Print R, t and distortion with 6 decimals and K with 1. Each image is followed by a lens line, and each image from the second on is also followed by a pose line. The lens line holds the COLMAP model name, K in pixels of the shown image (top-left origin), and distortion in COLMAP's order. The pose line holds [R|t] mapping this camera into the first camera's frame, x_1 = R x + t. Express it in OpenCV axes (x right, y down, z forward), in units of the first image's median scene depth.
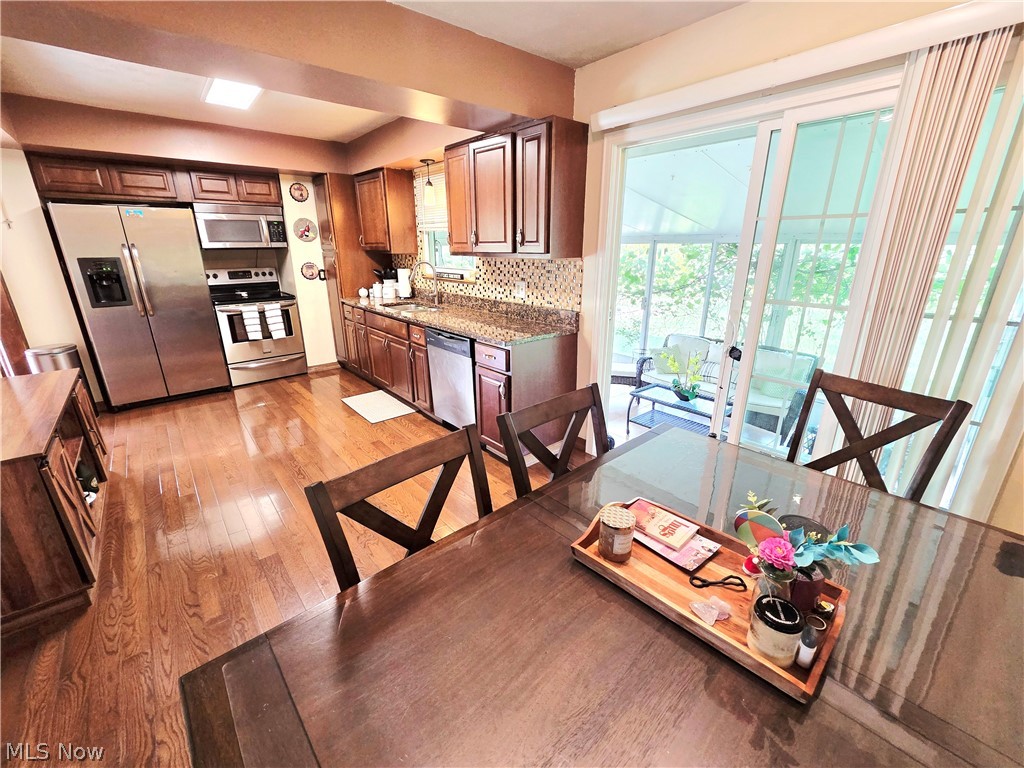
lens RADIAL K [[421.4, 0, 513.4], [0, 421.4, 382.7], [0, 0, 1]] dist [0.000286, -0.000824]
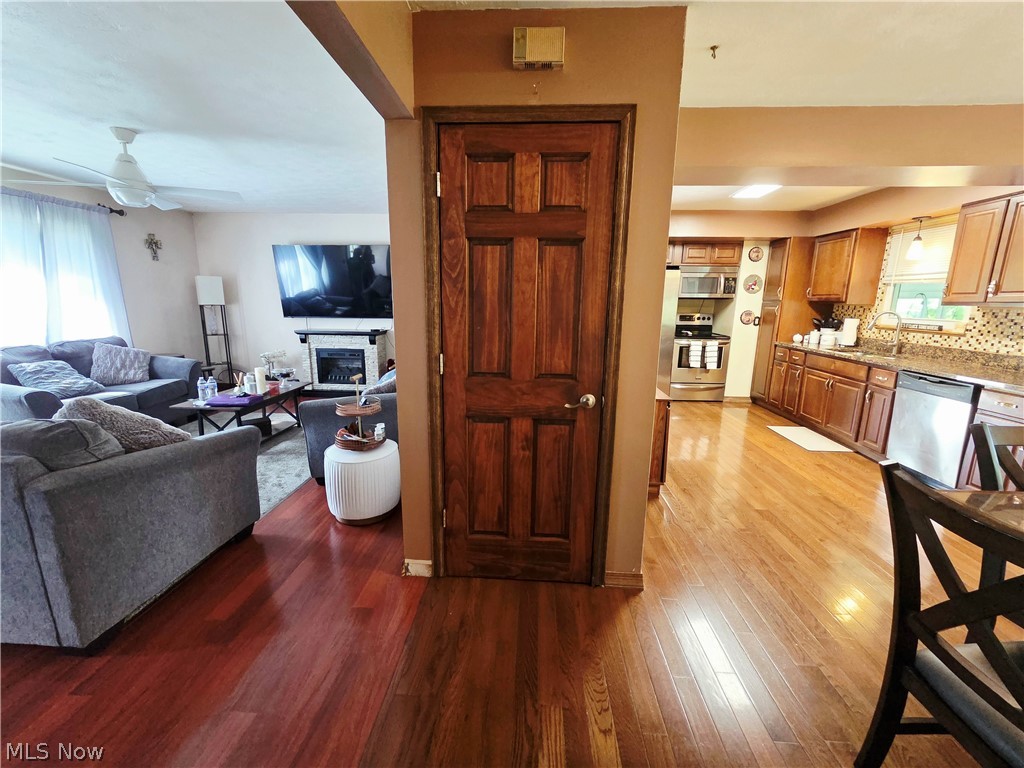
lens RADIAL K [[419.5, 0, 512.0], [0, 419.5, 384.0], [0, 0, 1]] dist [-0.002047, 0.000183]
pose [[0.720860, 0.148531, -0.676978, -0.157627], [-0.228884, 0.972984, -0.030245, 0.124433], [0.654196, 0.176752, 0.735381, -0.319669]]
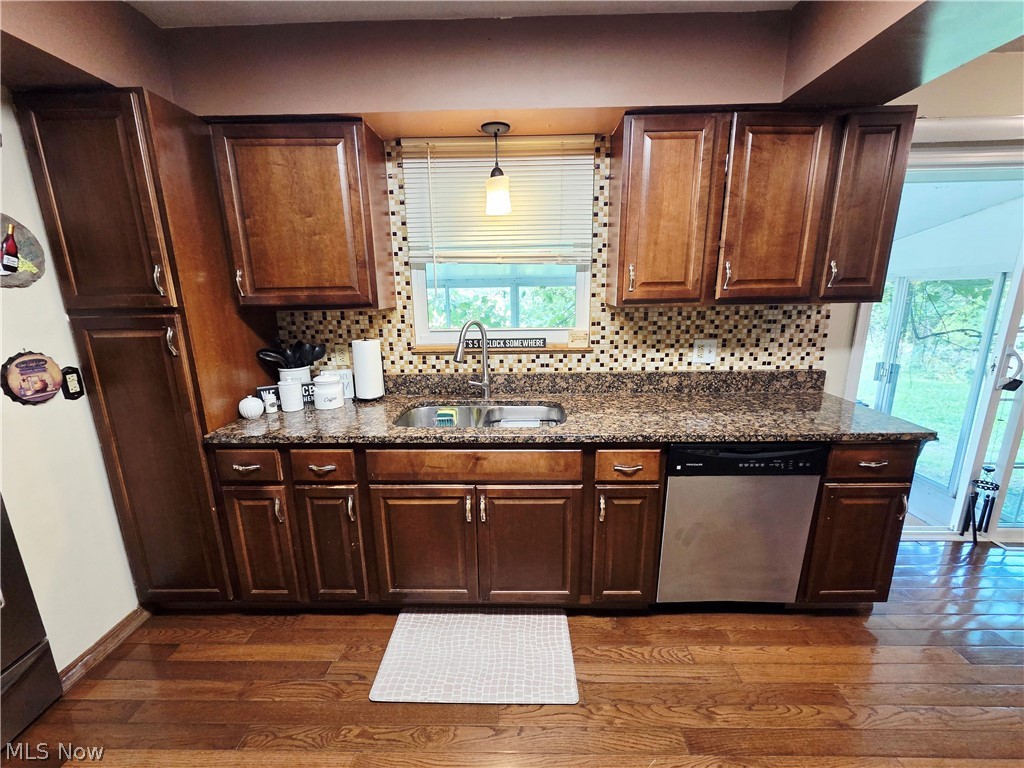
lens RADIAL K [[417.9, 0, 512.0], [0, 417.9, 384.0], [0, 0, 1]] dist [0.000997, -0.001004]
pose [[0.665073, -0.176954, 0.725511, -0.558253], [0.246030, 0.969201, 0.010857, -0.208160], [-0.705087, 0.171277, 0.688125, 0.632687]]
